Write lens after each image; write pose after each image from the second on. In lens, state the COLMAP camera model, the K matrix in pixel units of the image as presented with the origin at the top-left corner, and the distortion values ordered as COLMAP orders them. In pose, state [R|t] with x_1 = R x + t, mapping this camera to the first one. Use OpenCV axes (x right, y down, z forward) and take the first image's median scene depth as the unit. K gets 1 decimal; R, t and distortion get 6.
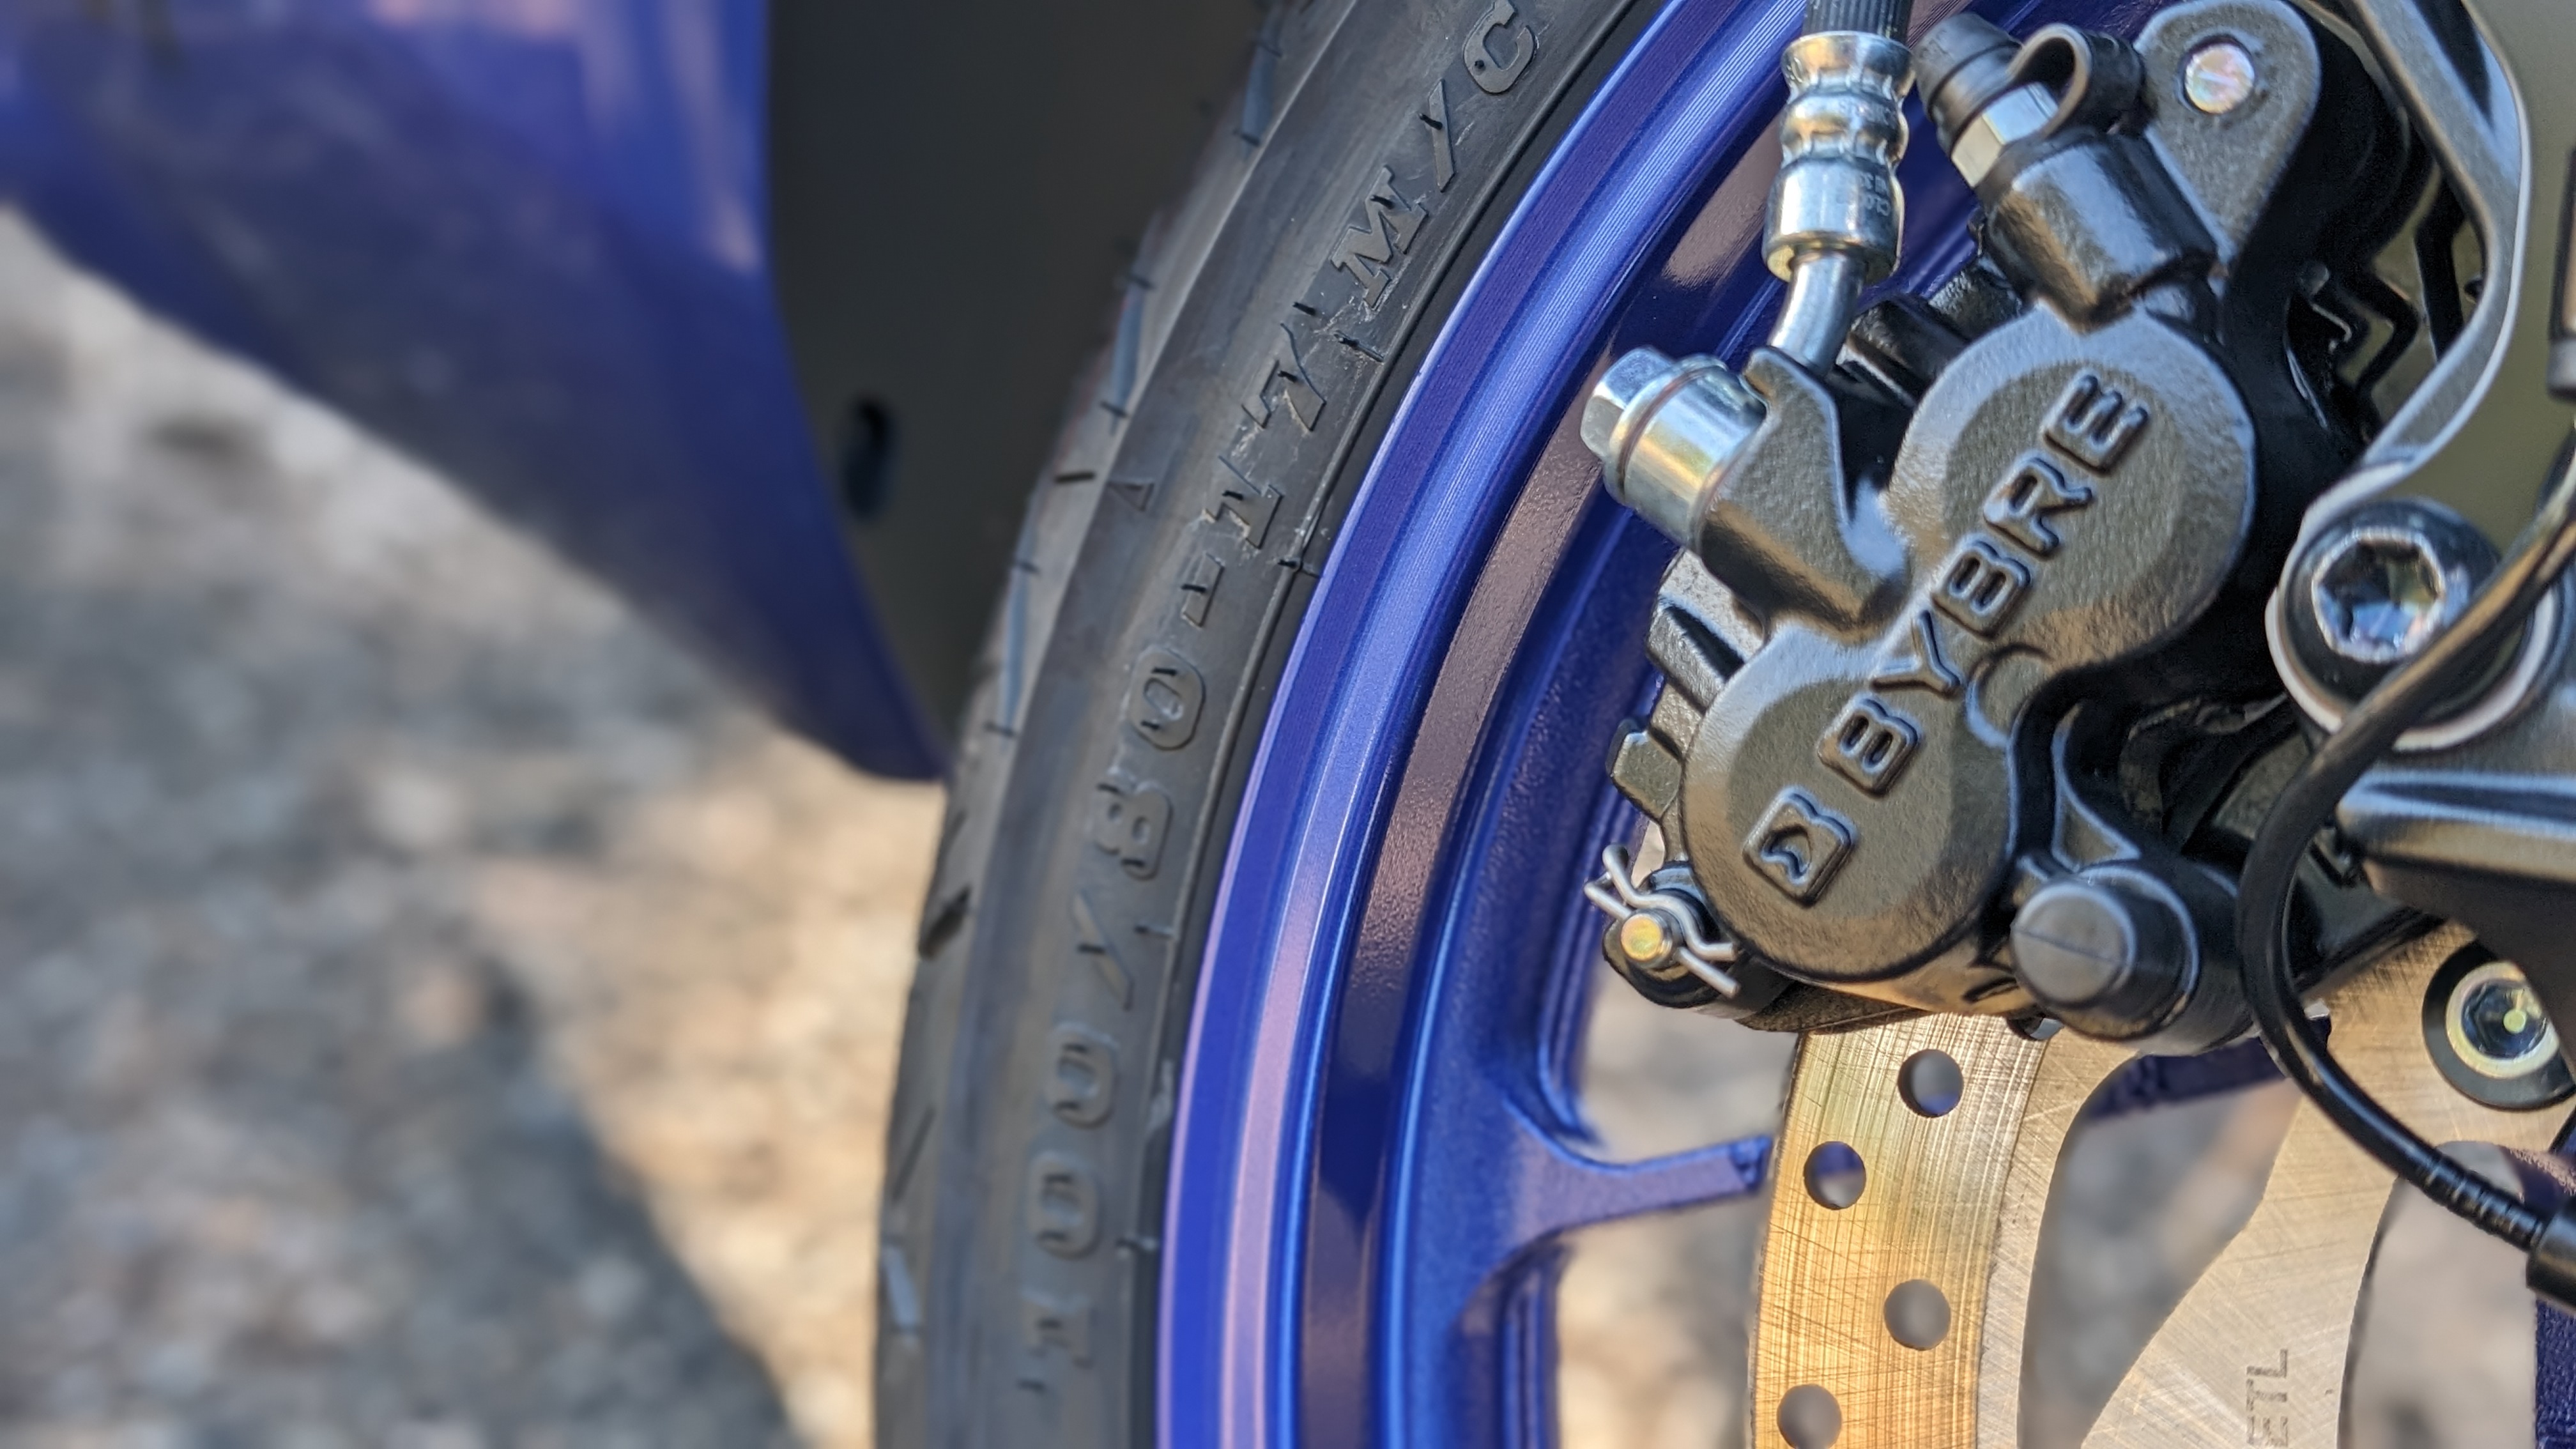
lens RADIAL K [[2918.9, 0, 1353.4], [0, 2918.9, 714.4], [0, 0, 1]] dist [0.248870, -1.033004]
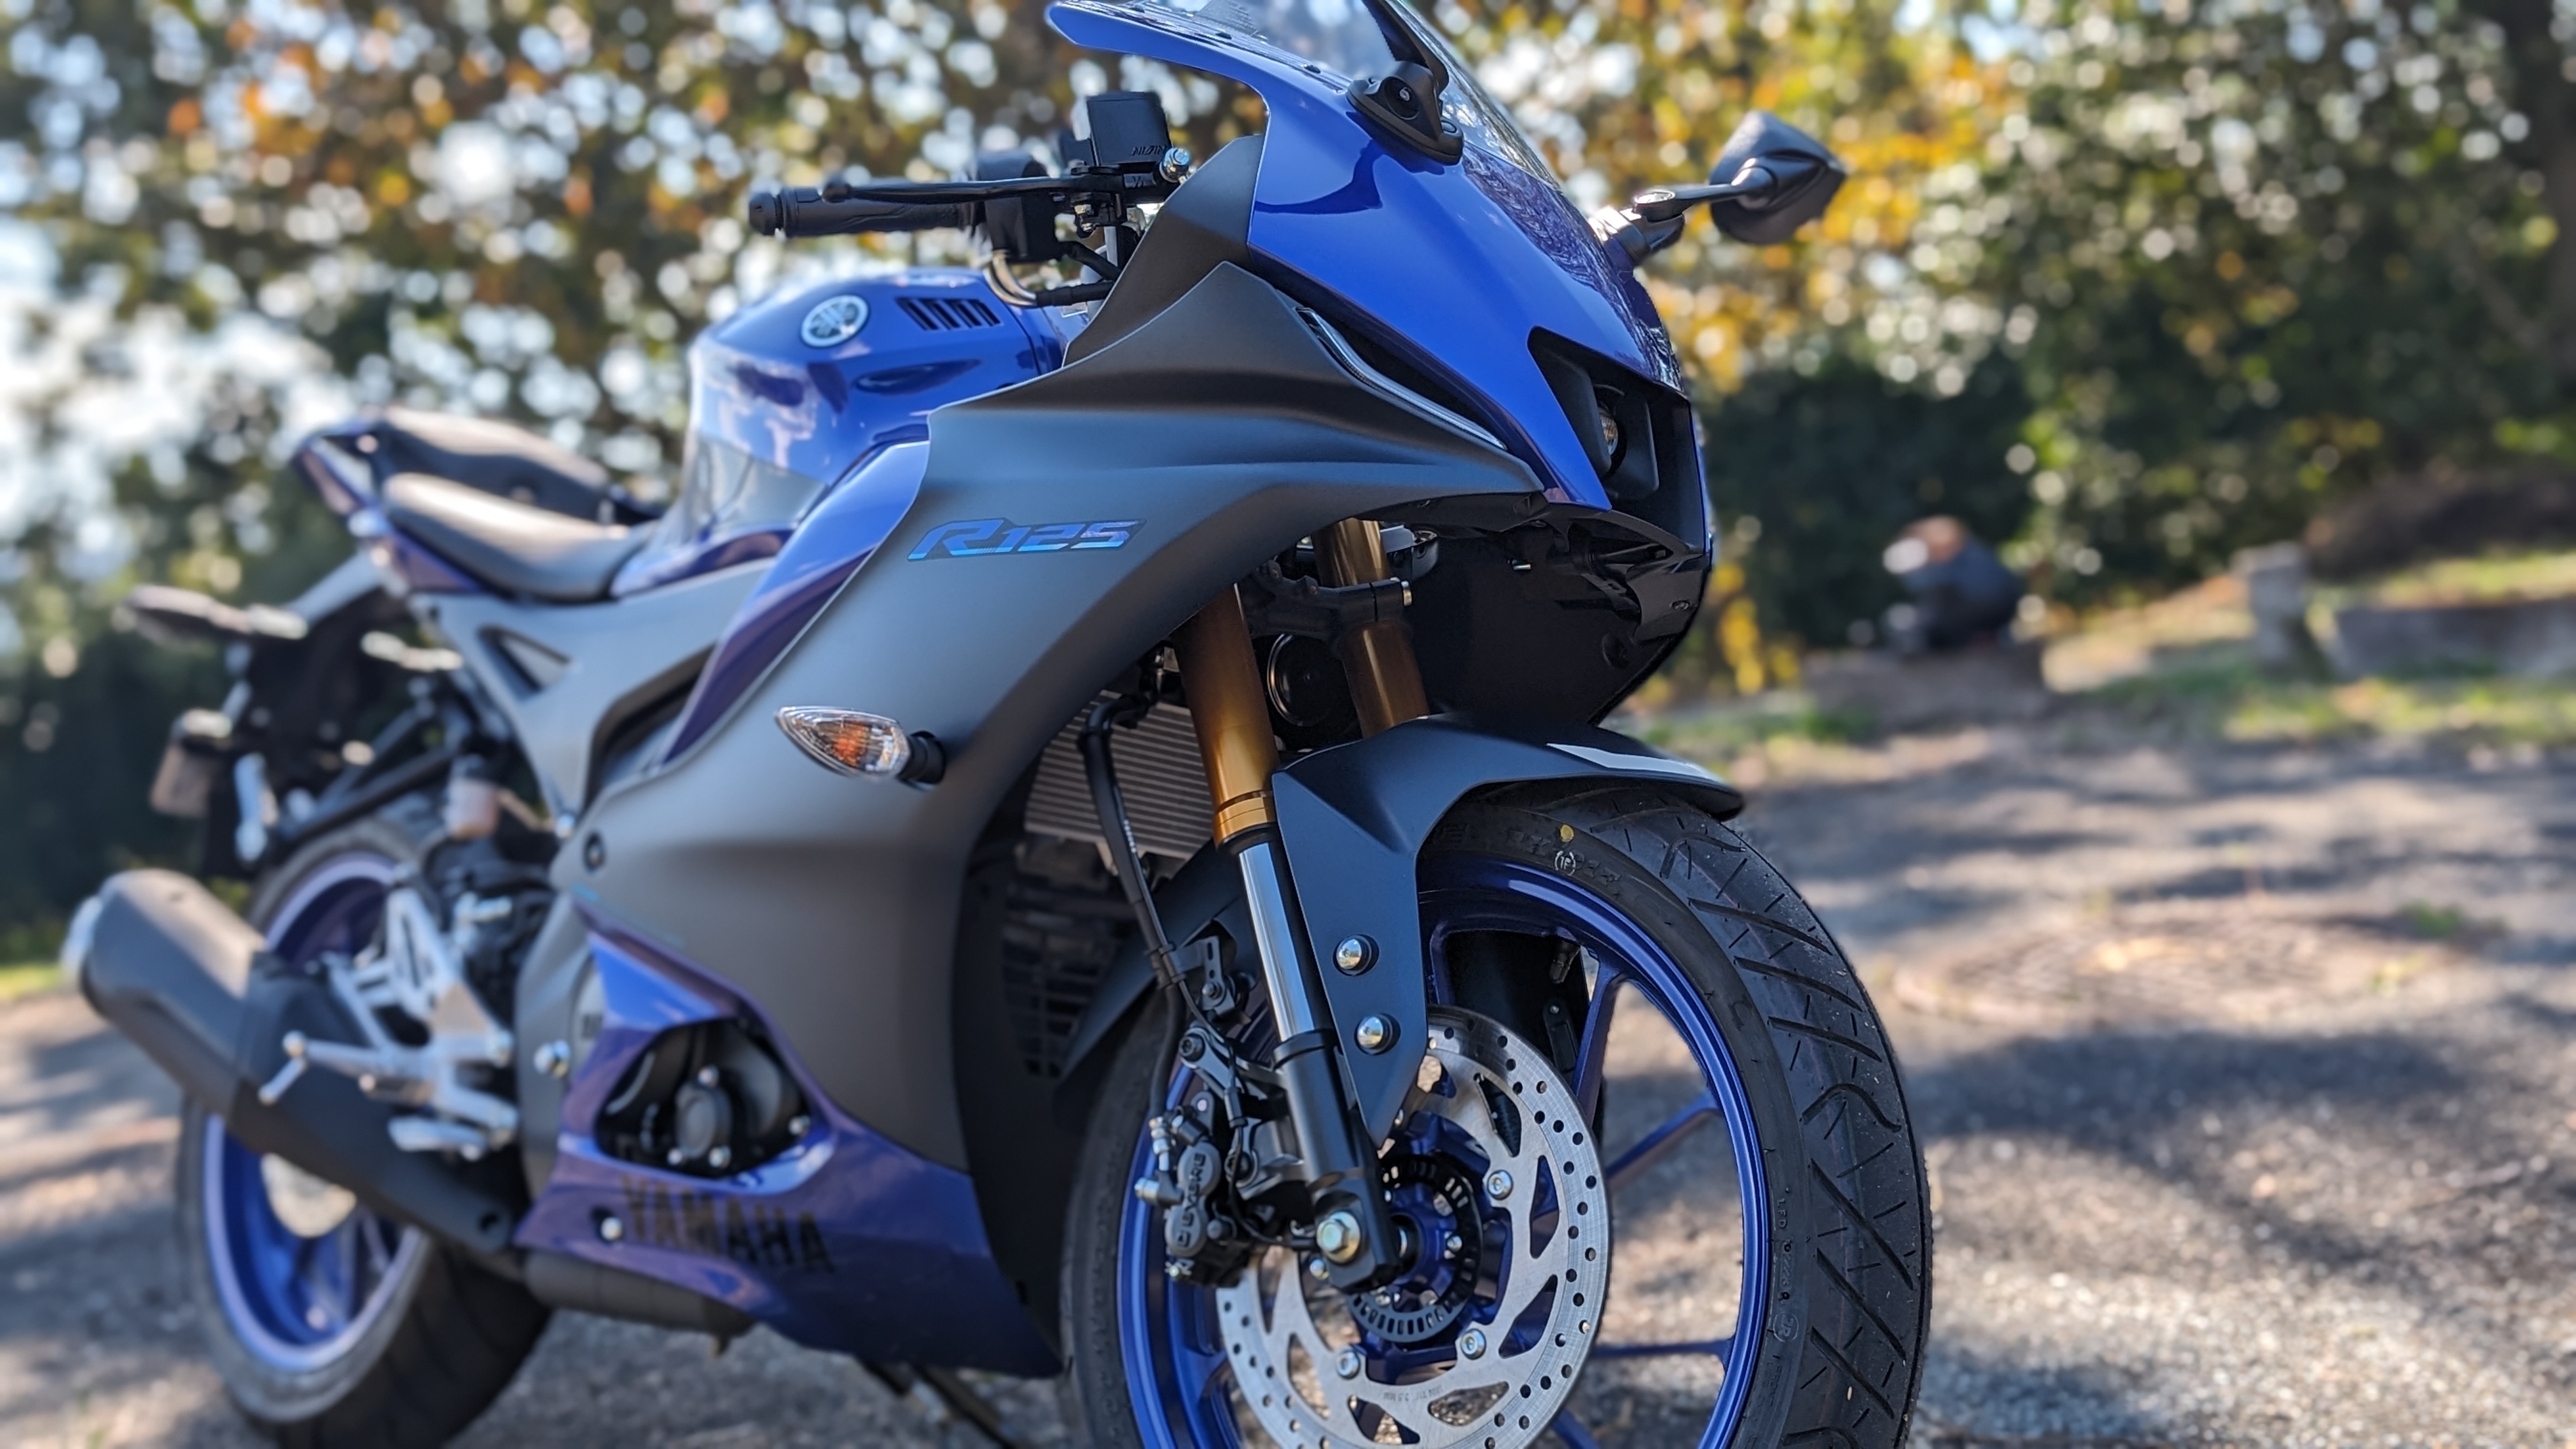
lens RADIAL K [[2926.4, 0, 1322.9], [0, 2926.4, 753.3], [0, 0, 1]] dist [0.224622, -0.894699]
pose [[0.937323, -0.345482, 0.045470, 0.508810], [0.333168, 0.850289, -0.407440, 1.836983], [0.102101, 0.397052, 0.912099, -5.145689]]
